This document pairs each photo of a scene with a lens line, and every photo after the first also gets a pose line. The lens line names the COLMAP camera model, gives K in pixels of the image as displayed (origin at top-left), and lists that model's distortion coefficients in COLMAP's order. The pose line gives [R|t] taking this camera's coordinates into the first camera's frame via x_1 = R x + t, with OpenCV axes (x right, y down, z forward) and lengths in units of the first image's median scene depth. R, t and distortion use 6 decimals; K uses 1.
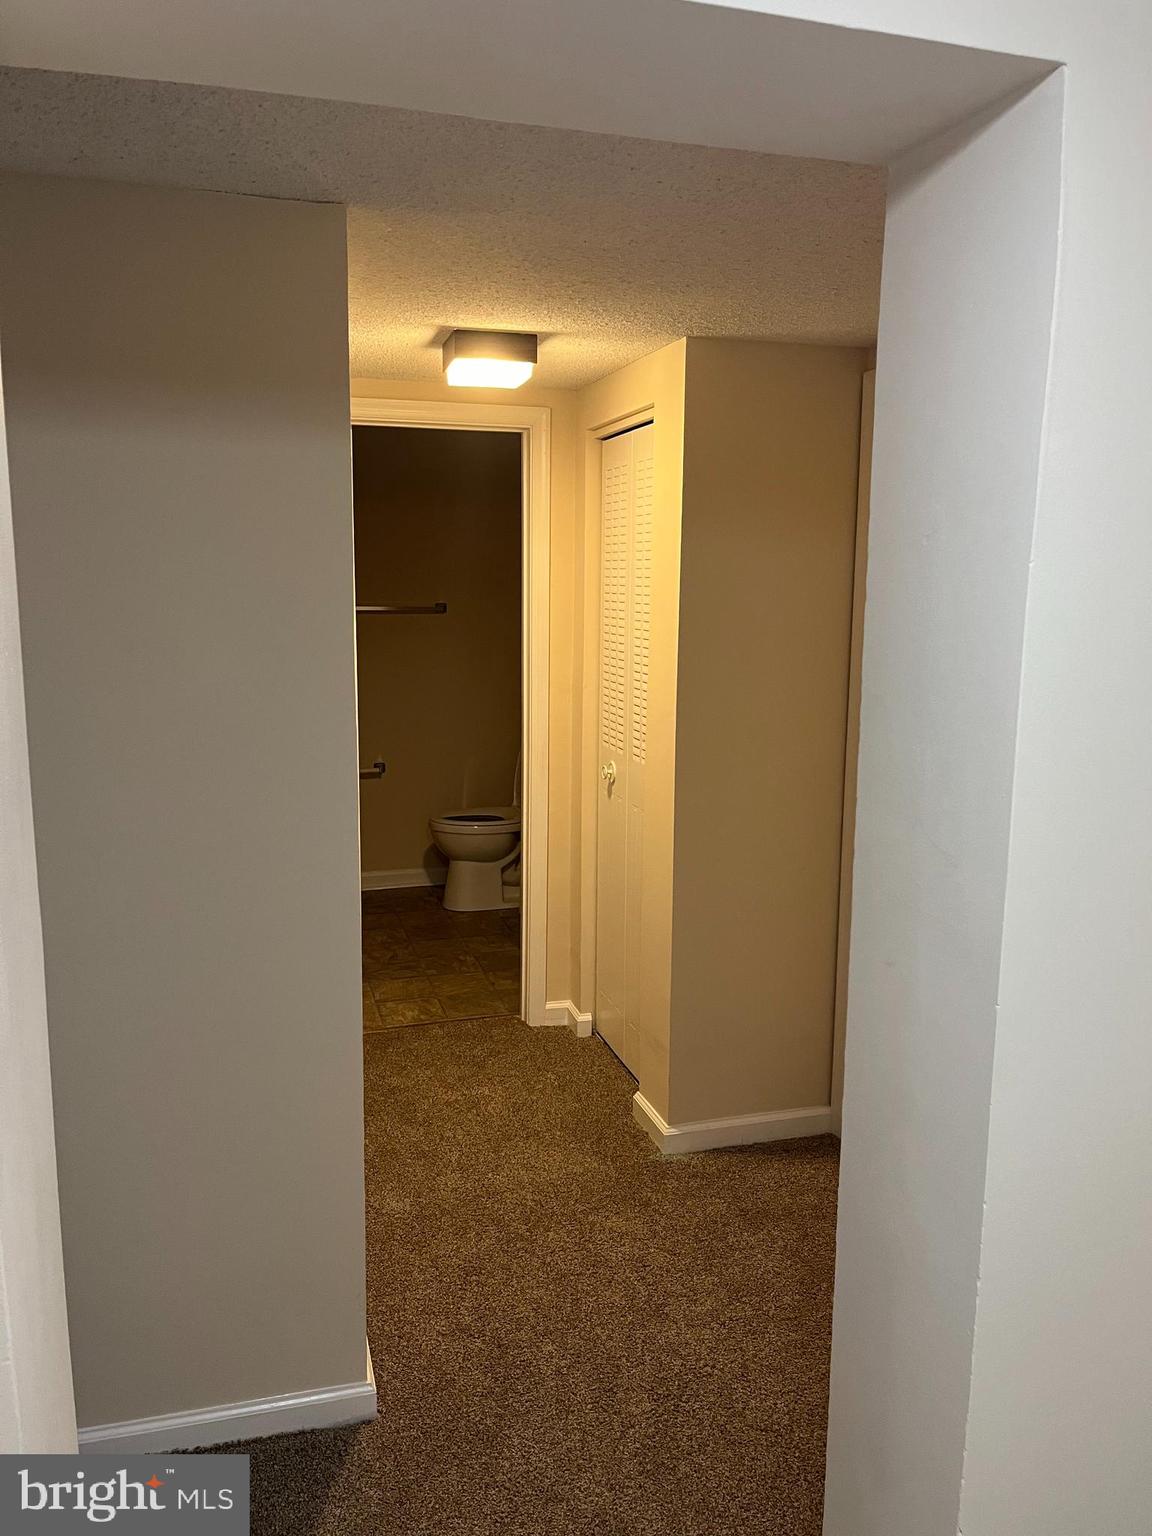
lens RADIAL K [[1182.2, 0, 577.8], [0, 1182.2, 764.6], [0, 0, 1]] dist [0.048981, -0.062504]
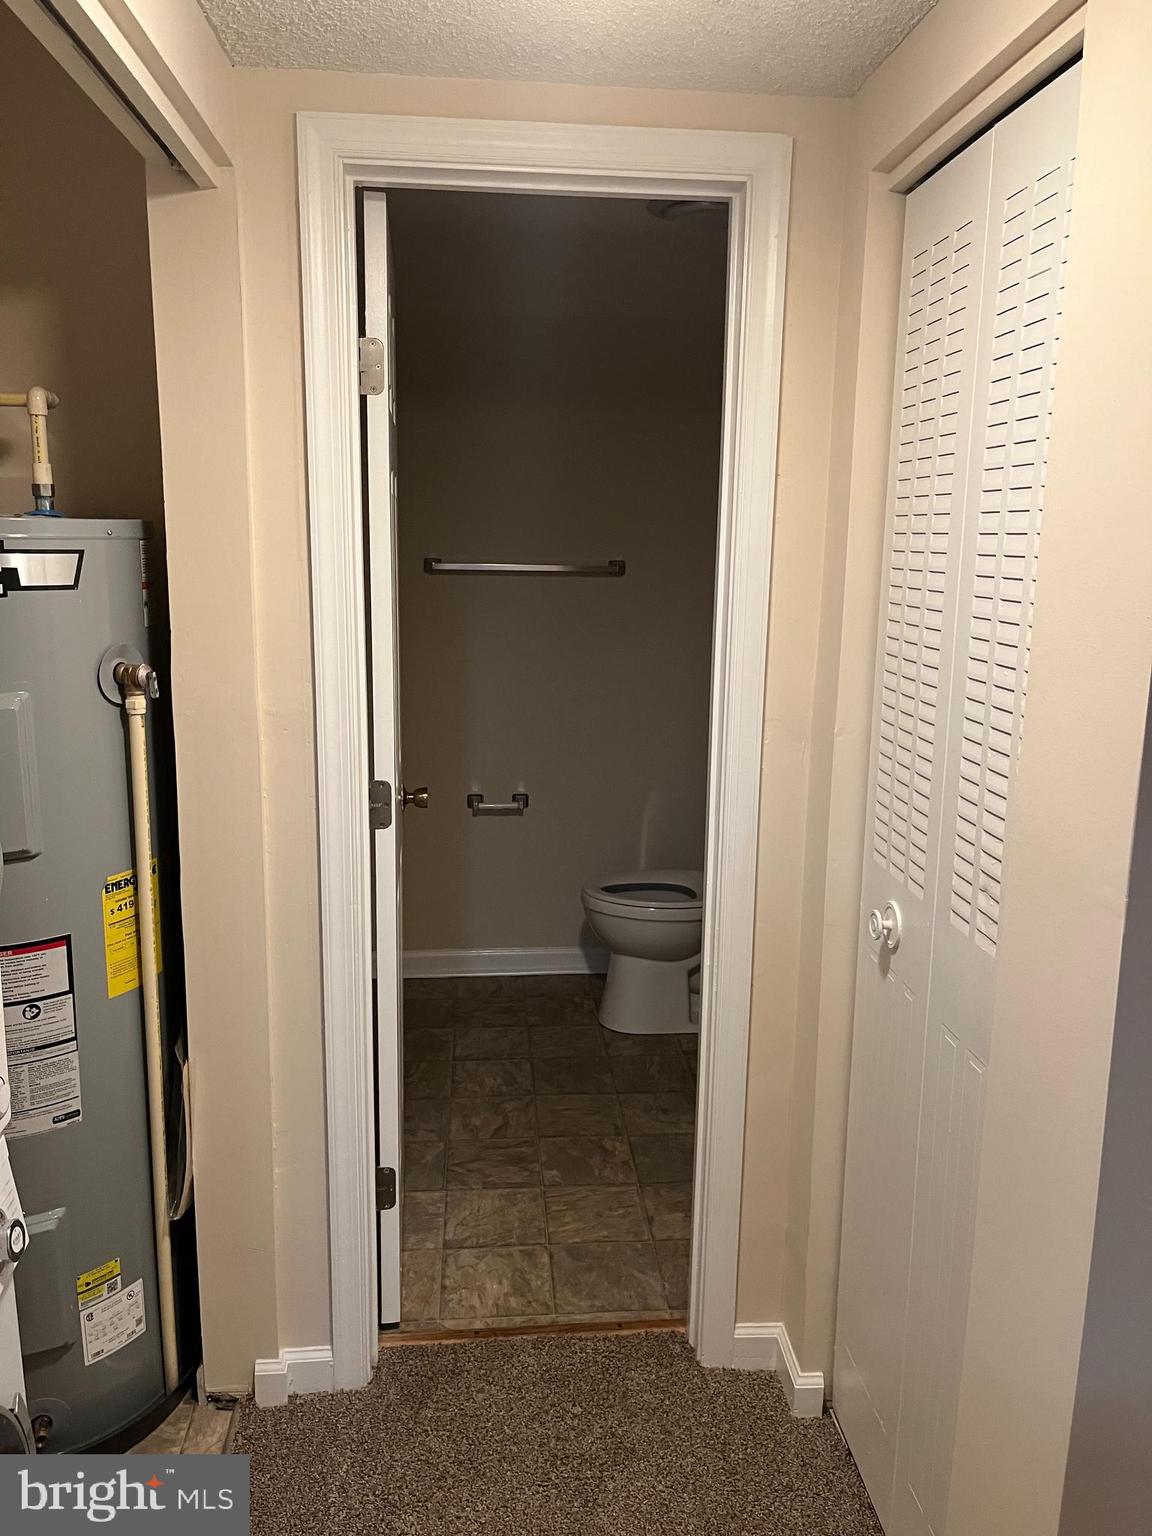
lens RADIAL K [[1182.2, 0, 582.6], [0, 1182.2, 777.2], [0, 0, 1]] dist [0.048981, -0.062504]
pose [[0.981013, 0.043171, -0.189074, -0.003472], [-0.035430, 0.998397, 0.044135, -0.053738], [0.190676, -0.036598, 0.980971, 0.420413]]
